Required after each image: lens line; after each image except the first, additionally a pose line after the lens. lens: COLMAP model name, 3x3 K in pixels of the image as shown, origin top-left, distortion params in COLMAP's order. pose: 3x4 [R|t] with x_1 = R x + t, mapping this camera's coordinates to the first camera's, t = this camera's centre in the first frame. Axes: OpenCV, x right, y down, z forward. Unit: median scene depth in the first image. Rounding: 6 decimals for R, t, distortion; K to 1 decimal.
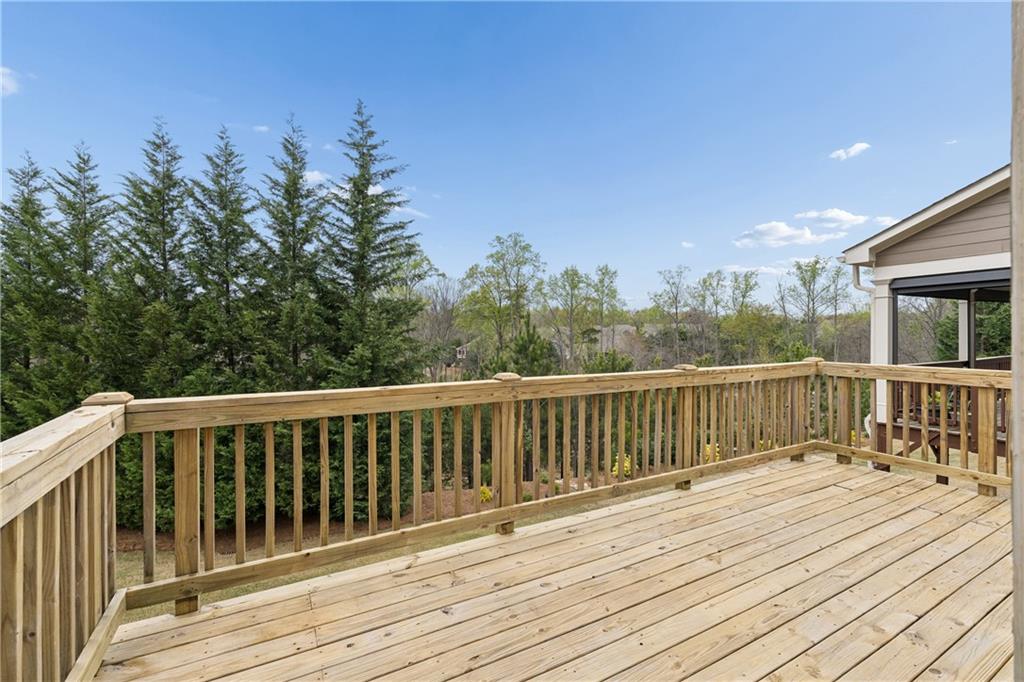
lens RADIAL K [[445.2, 0, 512.4], [0, 445.2, 343.9], [0, 0, 1]] dist [-0.008583, -0.000113]
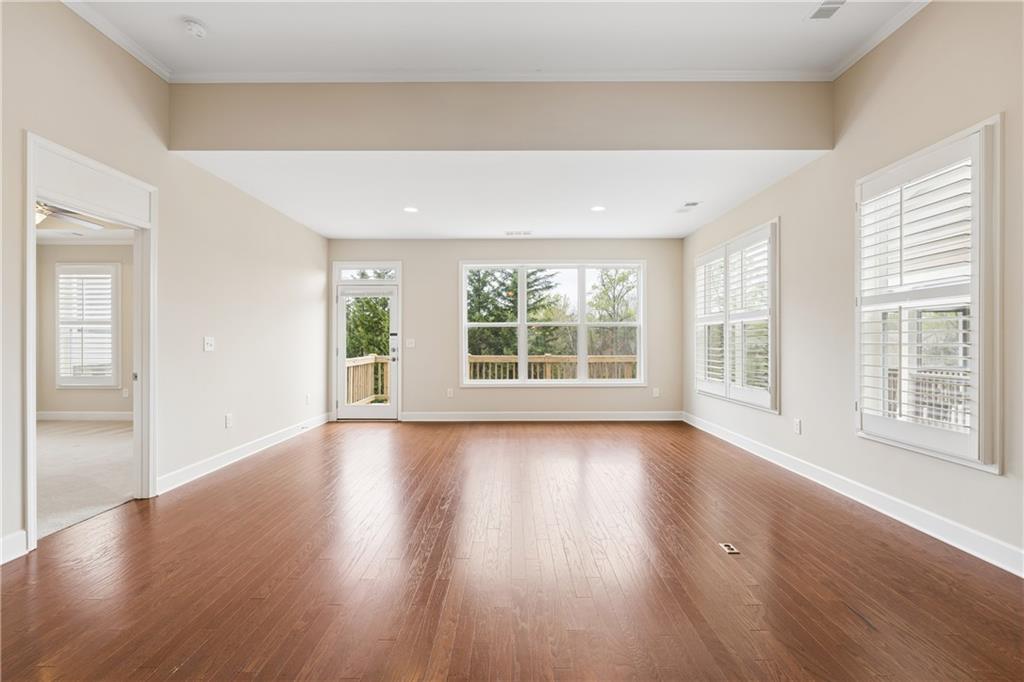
lens RADIAL K [[445.2, 0, 512.4], [0, 445.2, 343.9], [0, 0, 1]] dist [-0.008583, -0.000113]
pose [[0.874013, 0.001616, -0.485899, 0.448284], [-0.009115, 0.999873, -0.013069, 0.007322], [0.485817, 0.015852, 0.873917, -0.408378]]
